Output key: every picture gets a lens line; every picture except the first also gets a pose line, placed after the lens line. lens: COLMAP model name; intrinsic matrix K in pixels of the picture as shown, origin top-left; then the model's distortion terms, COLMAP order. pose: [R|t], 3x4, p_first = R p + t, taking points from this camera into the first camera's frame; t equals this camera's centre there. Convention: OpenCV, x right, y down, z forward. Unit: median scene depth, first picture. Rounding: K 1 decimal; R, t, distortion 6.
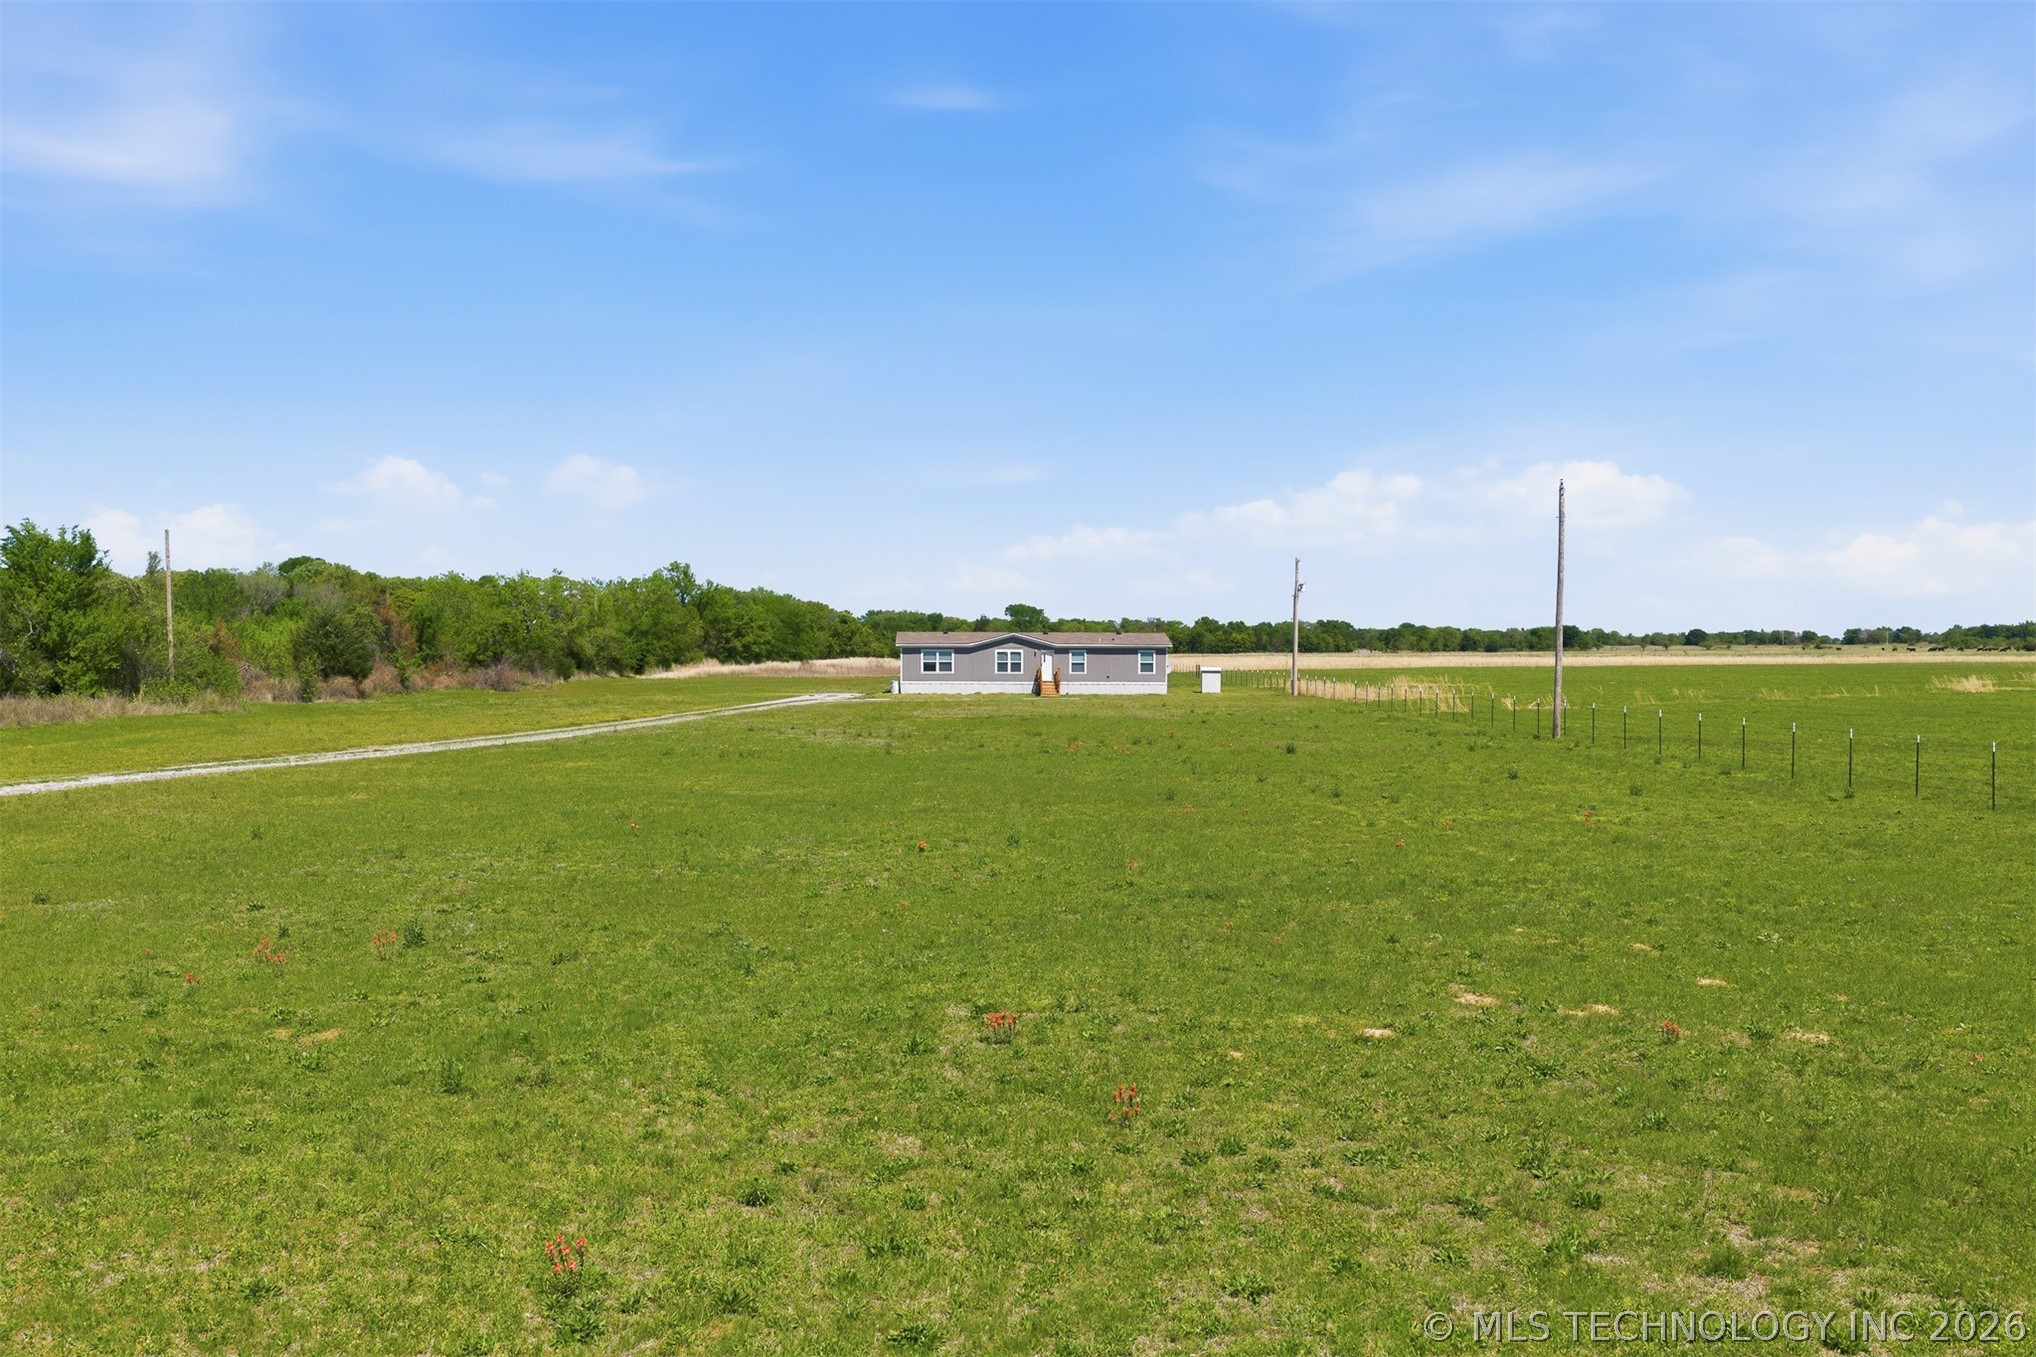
lens RADIAL K [[1725.2, 0, 1018.8], [0, 1725.2, 628.7], [0, 0, 1]] dist [0.009080, -0.001095]
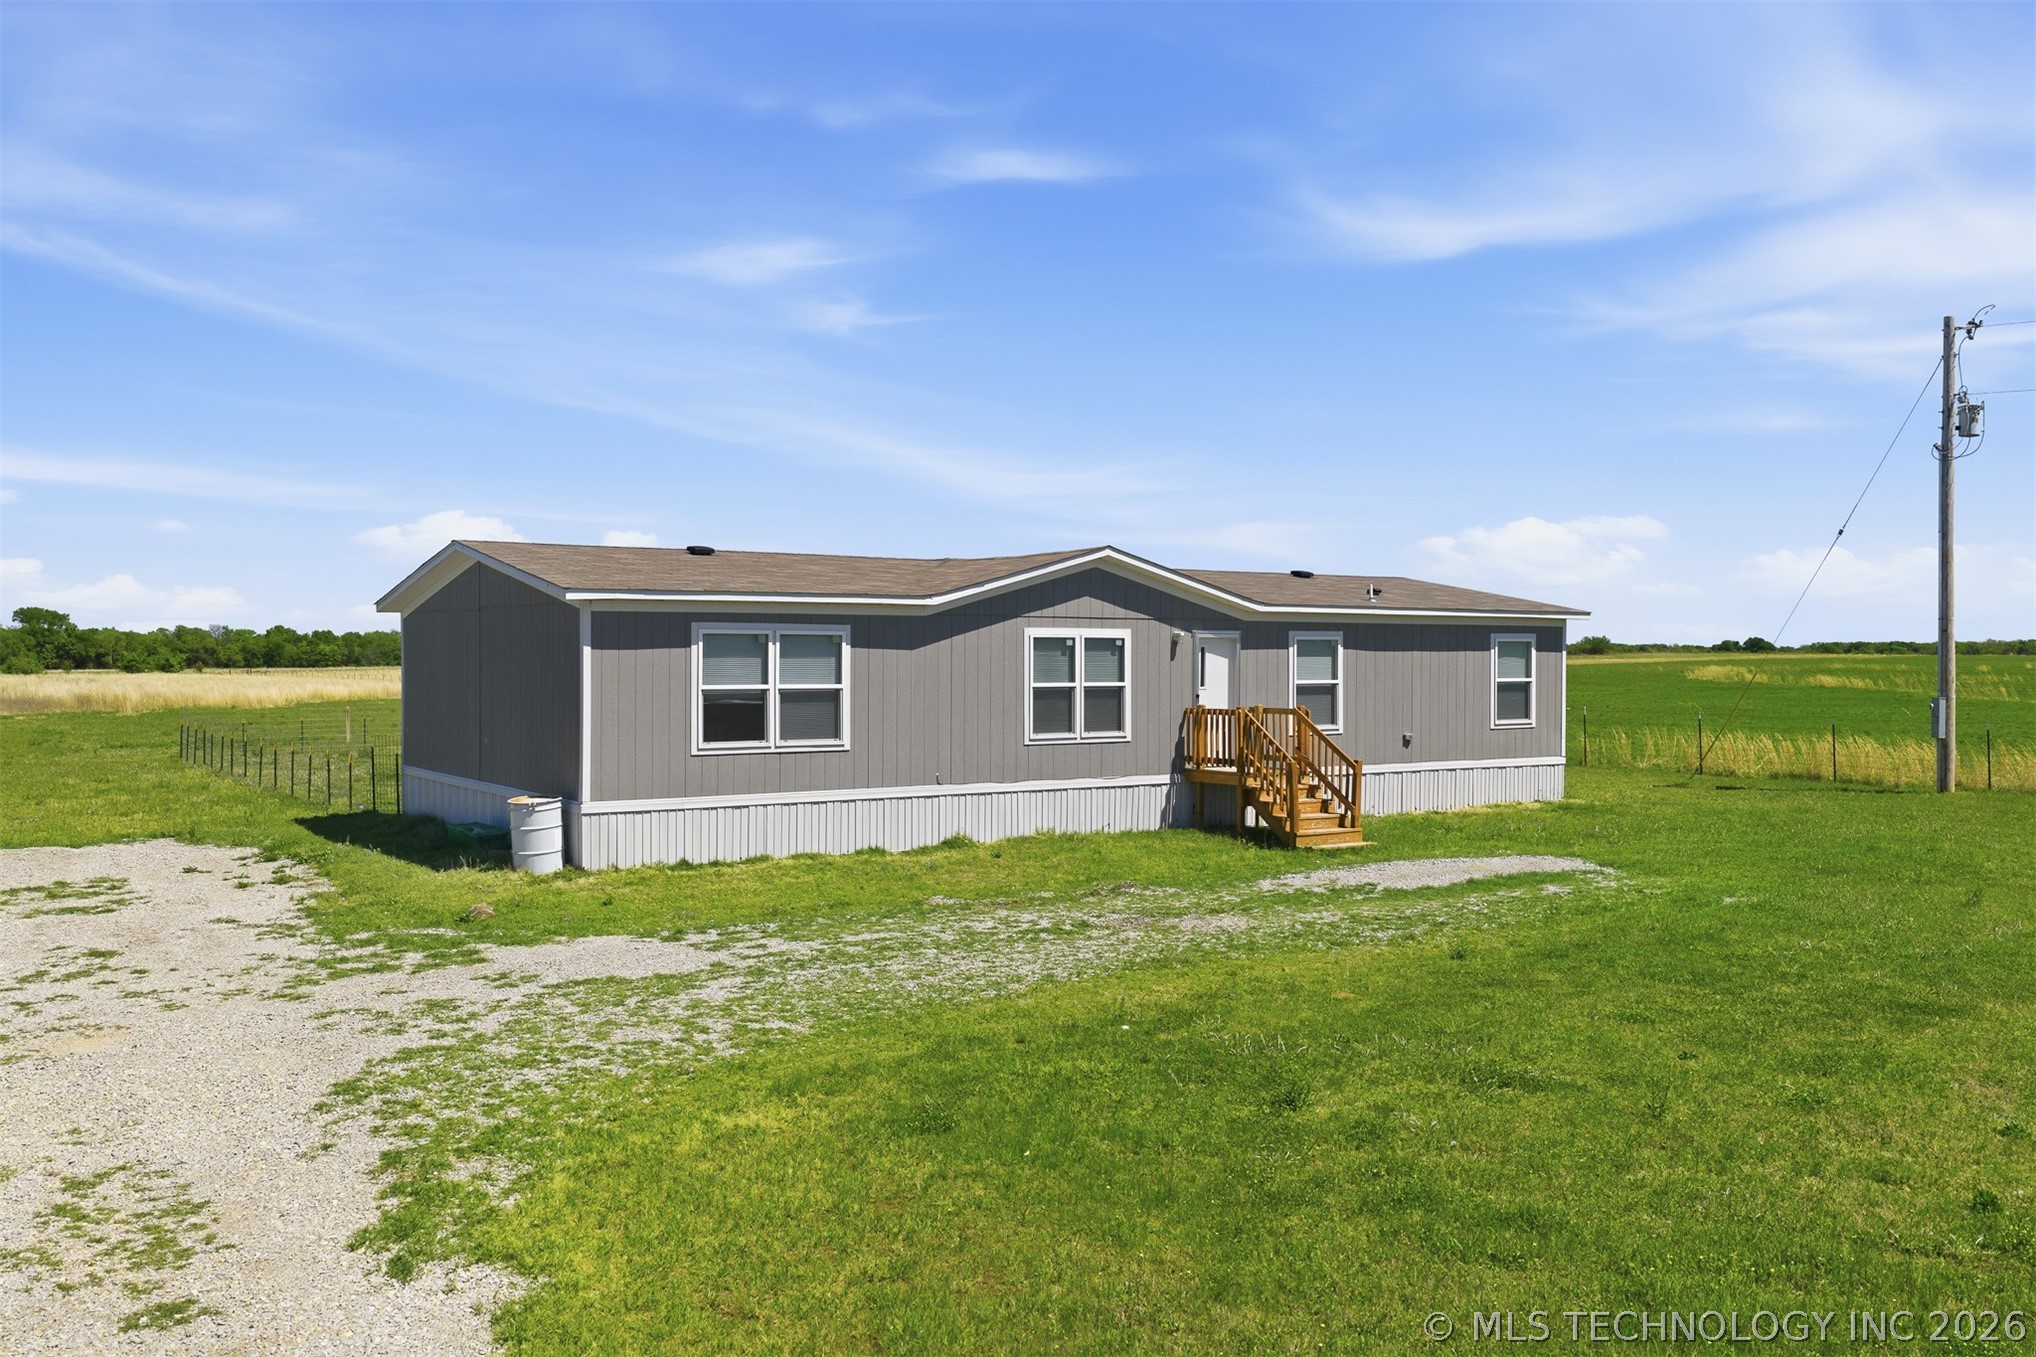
lens RADIAL K [[1688.6, 0, 1011.7], [0, 1688.6, 668.7], [0, 0, 1]] dist [0.009650, -0.009948]
pose [[0.857893, -0.006623, 0.513786, -0.051631], [-0.001392, 0.999883, 0.015213, 0.006073], [-0.513826, -0.013766, 0.857784, 0.355575]]
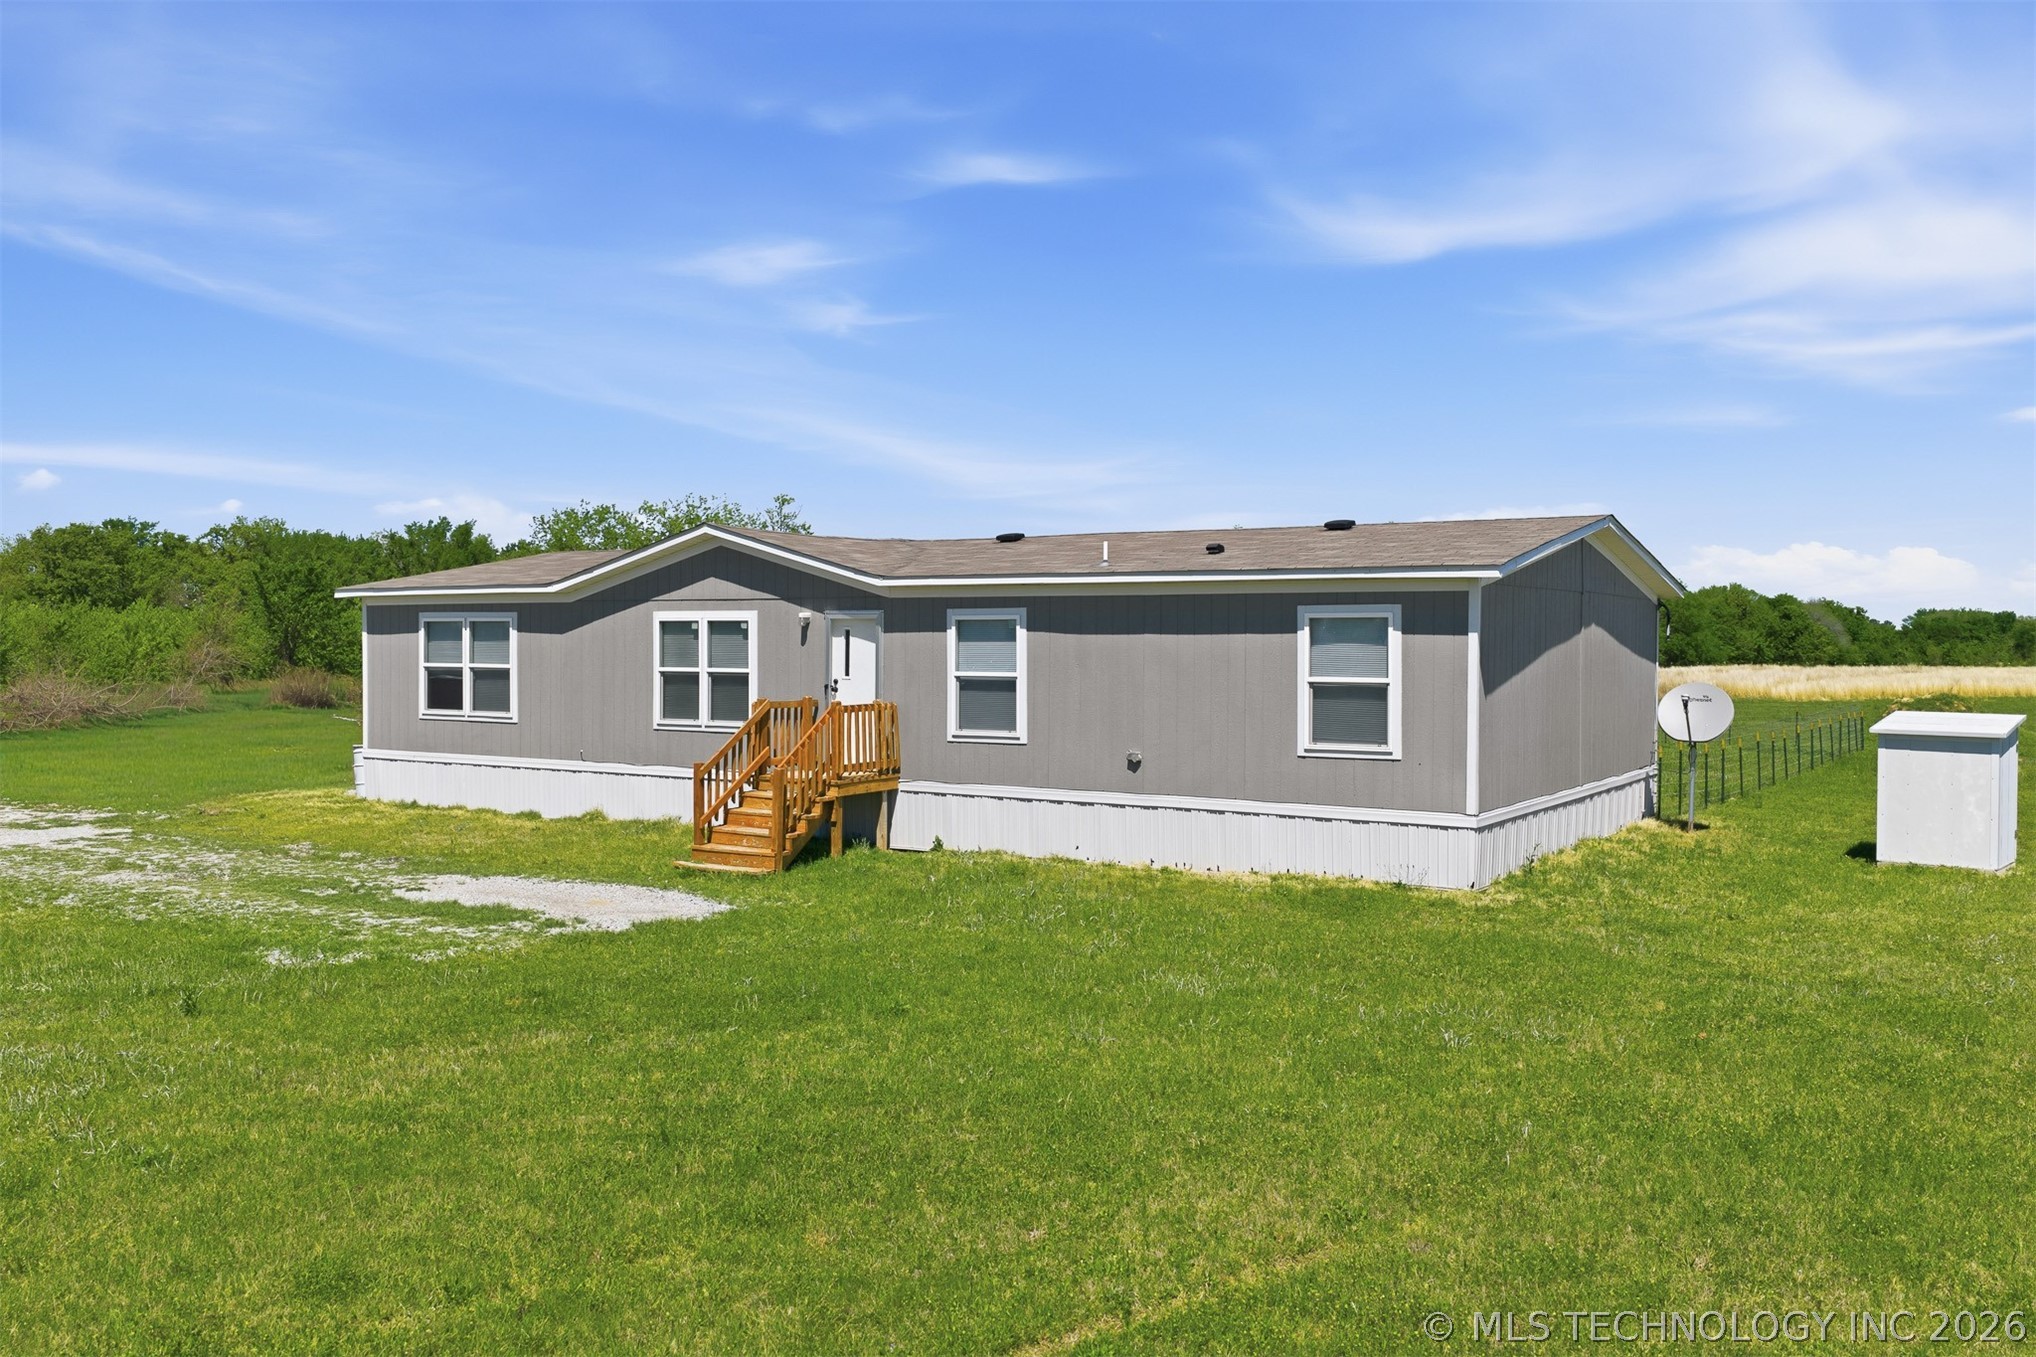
lens RADIAL K [[1725.2, 0, 1018.8], [0, 1725.2, 628.7], [0, 0, 1]] dist [0.009080, -0.001095]
pose [[0.817269, -0.005561, -0.576230, 0.061129], [0.001412, 0.999970, -0.007647, 0.006879], [0.576255, 0.005436, 0.817252, 0.368348]]
